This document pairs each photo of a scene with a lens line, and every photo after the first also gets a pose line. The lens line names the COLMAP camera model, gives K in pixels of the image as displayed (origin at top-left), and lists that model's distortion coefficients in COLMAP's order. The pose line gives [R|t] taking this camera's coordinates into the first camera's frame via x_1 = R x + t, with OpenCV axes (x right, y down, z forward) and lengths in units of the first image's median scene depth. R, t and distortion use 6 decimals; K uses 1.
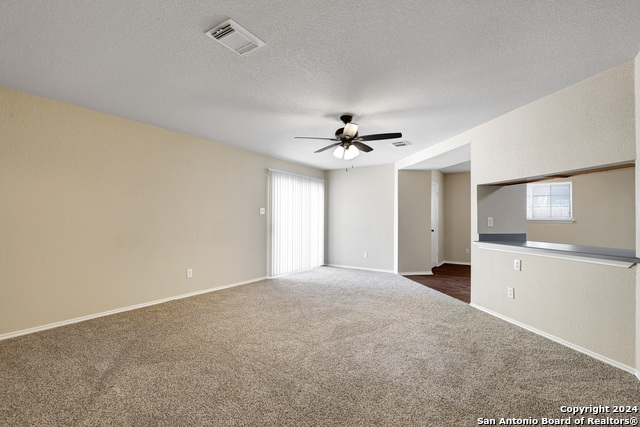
lens RADIAL K [[293.6, 0, 320.4], [0, 293.6, 214.0], [0, 0, 1]] dist [0.002191, 0.002243]
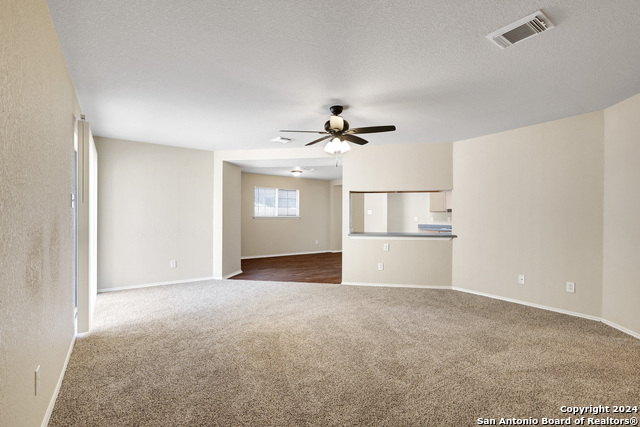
lens RADIAL K [[293.6, 0, 321.7], [0, 293.6, 216.5], [0, 0, 1]] dist [0.002191, 0.002243]
pose [[0.341804, -0.004859, 0.939759, -0.754025], [-0.021192, 0.999693, 0.012877, -0.003207], [-0.939532, -0.024316, 0.341596, 0.665866]]
